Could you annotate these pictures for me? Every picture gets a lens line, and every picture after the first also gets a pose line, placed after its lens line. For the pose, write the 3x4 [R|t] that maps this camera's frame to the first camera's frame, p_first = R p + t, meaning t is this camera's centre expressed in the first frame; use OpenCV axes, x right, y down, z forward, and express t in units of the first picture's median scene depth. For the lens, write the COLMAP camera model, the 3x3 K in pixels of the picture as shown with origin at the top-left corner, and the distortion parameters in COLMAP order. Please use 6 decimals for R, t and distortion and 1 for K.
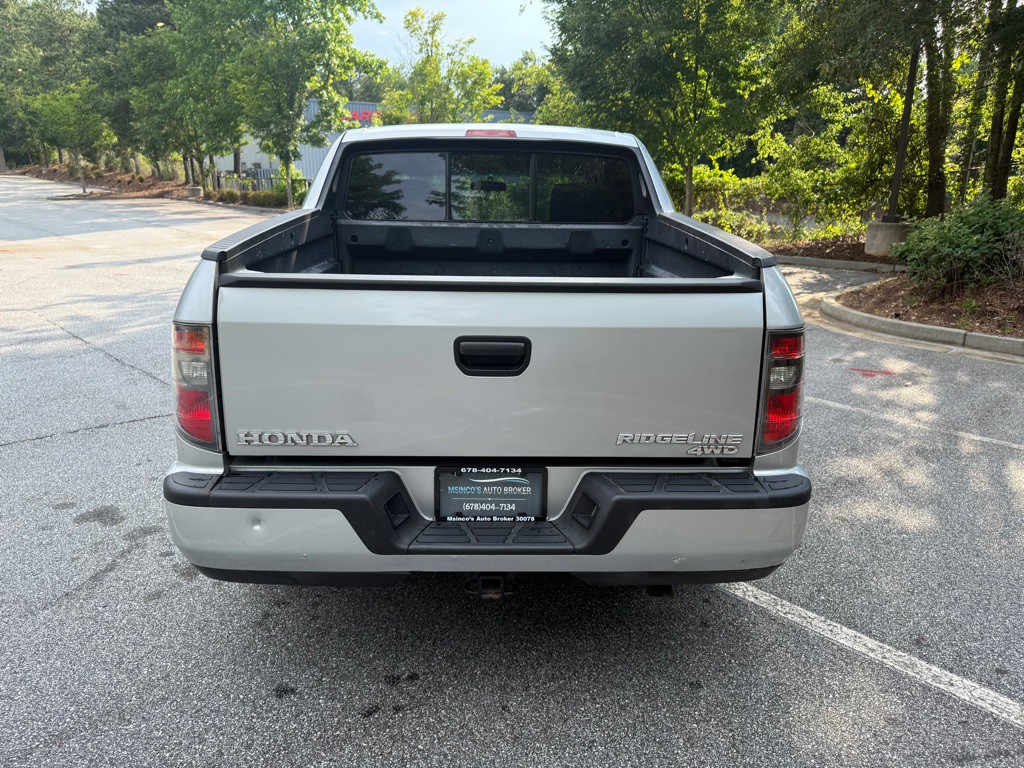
lens RADIAL K [[735.8, 0, 510.2], [0, 735.8, 380.7], [0, 0, 1]] dist [-0.001869, -0.006130]
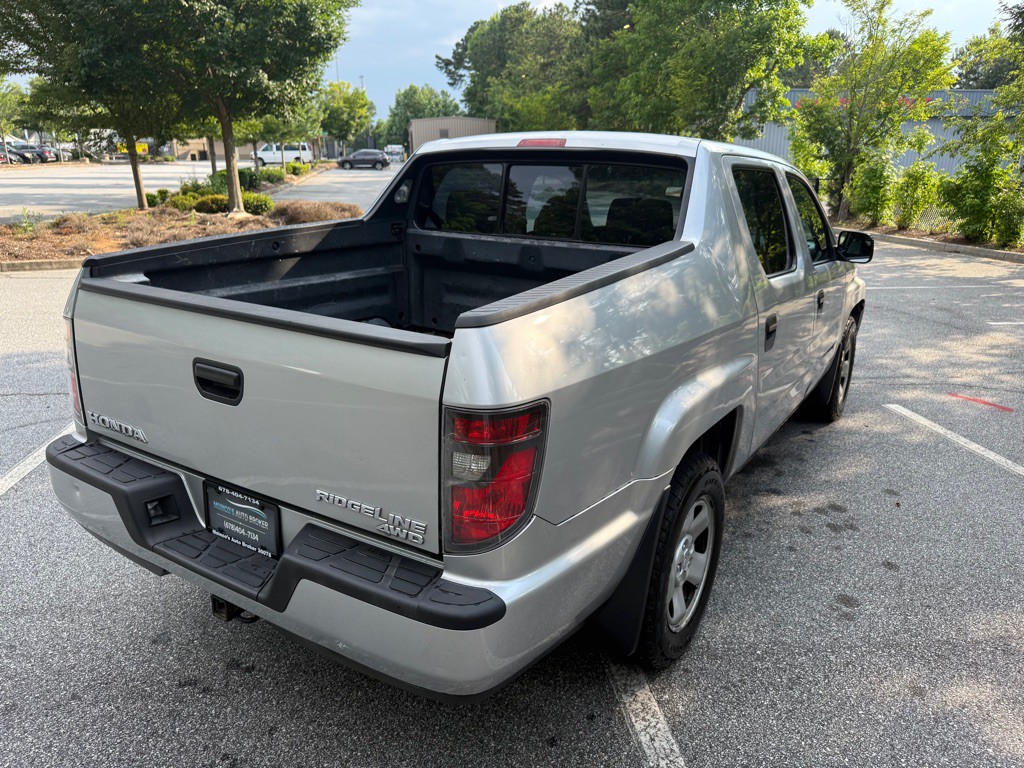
lens RADIAL K [[736.6, 0, 525.5], [0, 736.6, 382.0], [0, 0, 1]] dist [-0.001261, -0.000479]
pose [[0.832402, 0.157686, -0.531265, 0.179277], [-0.150349, 0.986967, 0.057372, -0.032496], [0.533388, 0.032119, 0.845261, 0.078479]]
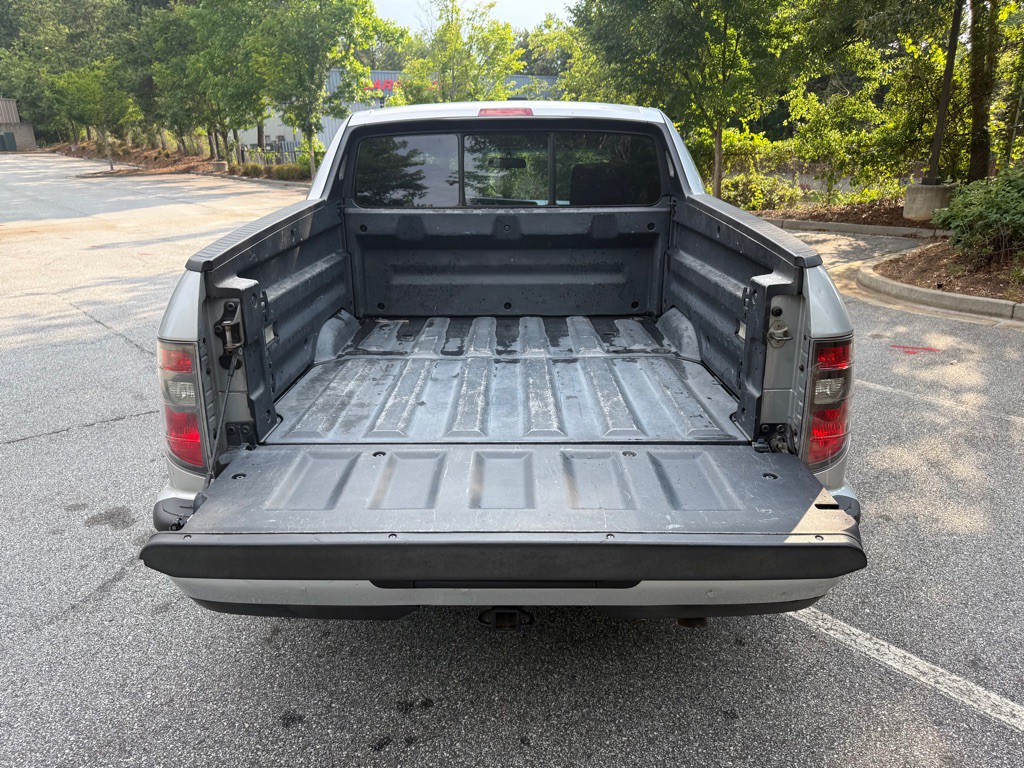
lens RADIAL K [[734.7, 0, 507.7], [0, 734.7, 373.6], [0, 0, 1]] dist [-0.003516, -0.003208]
pose [[0.999101, -0.011292, -0.040868, 0.003771], [0.012696, 0.999332, 0.034267, -0.013154], [0.040453, -0.034755, 0.998577, 0.020714]]
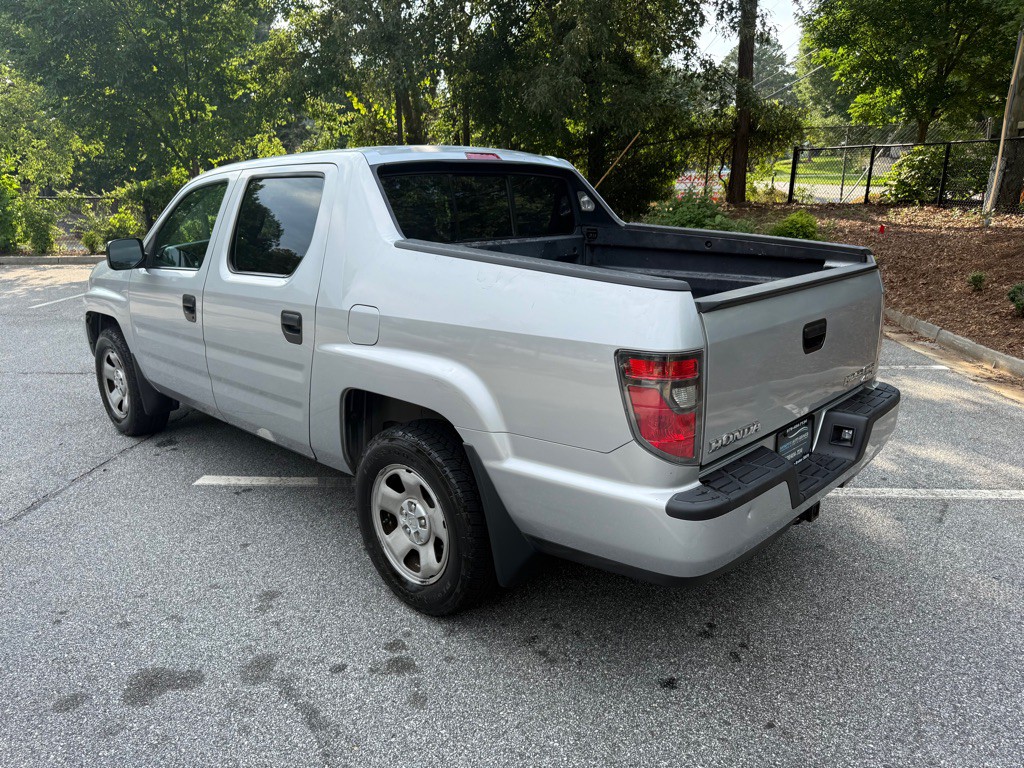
lens RADIAL K [[734.4, 0, 509.0], [0, 734.4, 374.3], [0, 0, 1]] dist [-0.005599, -0.001061]
pose [[0.707867, -0.189889, 0.680343, -0.282334], [0.194045, 0.978406, 0.071185, -0.035854], [-0.679169, 0.081628, 0.729429, 0.085764]]
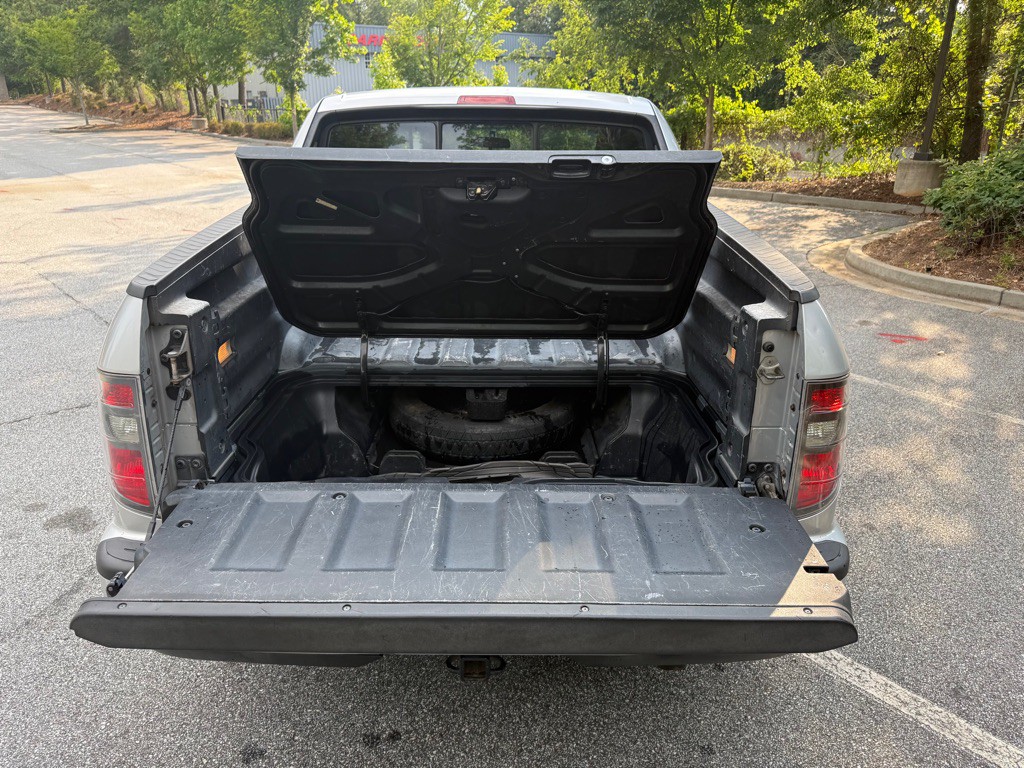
lens RADIAL K [[734.4, 0, 509.0], [0, 734.4, 374.3], [0, 0, 1]] dist [-0.005599, -0.001061]
pose [[0.999788, 0.002387, -0.020457, 0.006984], [-0.000606, 0.996241, 0.086618, -0.031408], [0.020587, -0.086587, 0.996032, 0.036542]]
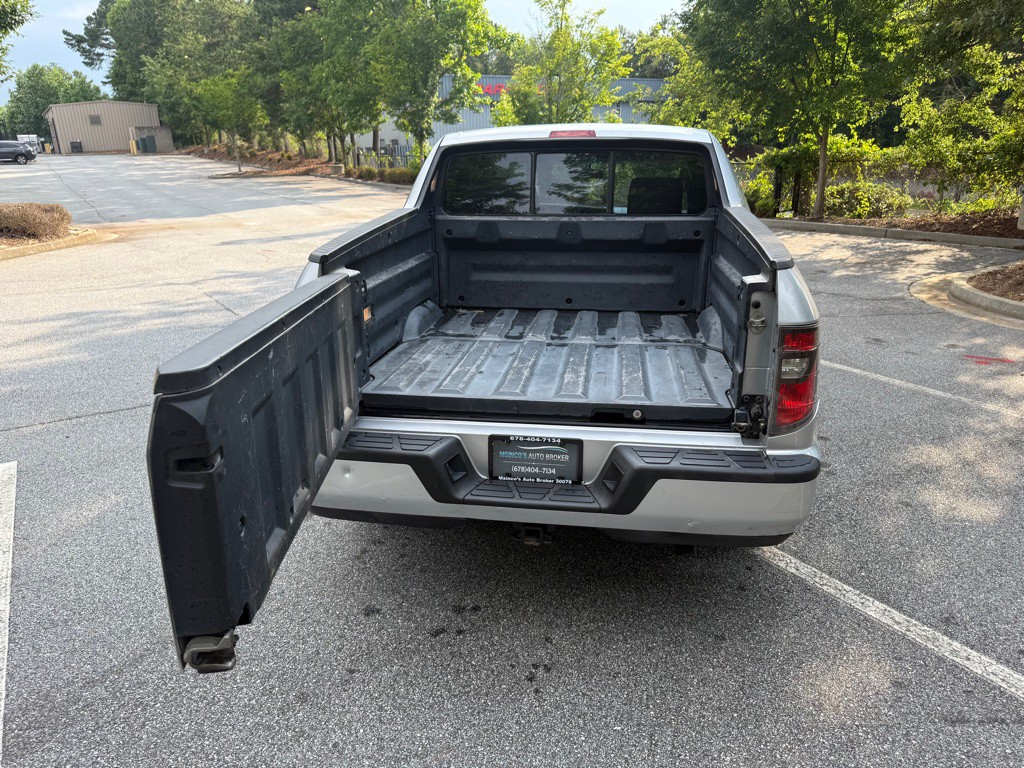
lens RADIAL K [[736.1, 0, 512.0], [0, 736.1, 384.0], [0, 0, 1]] dist [0.015255, -0.027220]
pose [[0.984897, 0.032681, -0.170031, 0.030473], [-0.025592, 0.998716, 0.043722, -0.004043], [0.171241, -0.038710, 0.984468, -0.039680]]
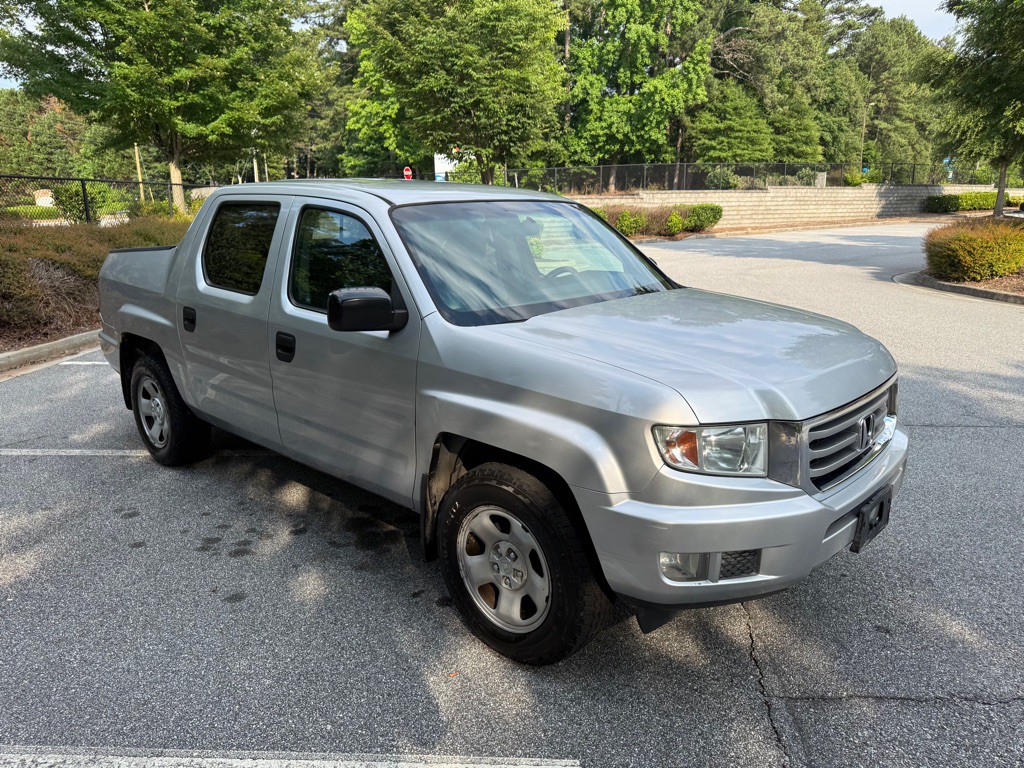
lens RADIAL K [[734.4, 0, 509.0], [0, 734.4, 374.3], [0, 0, 1]] dist [-0.005599, -0.001061]
pose [[-0.711183, 0.157780, -0.685072, 0.266374], [-0.172440, 0.905567, 0.387574, -0.225743], [0.681530, 0.393770, -0.616816, 0.824245]]
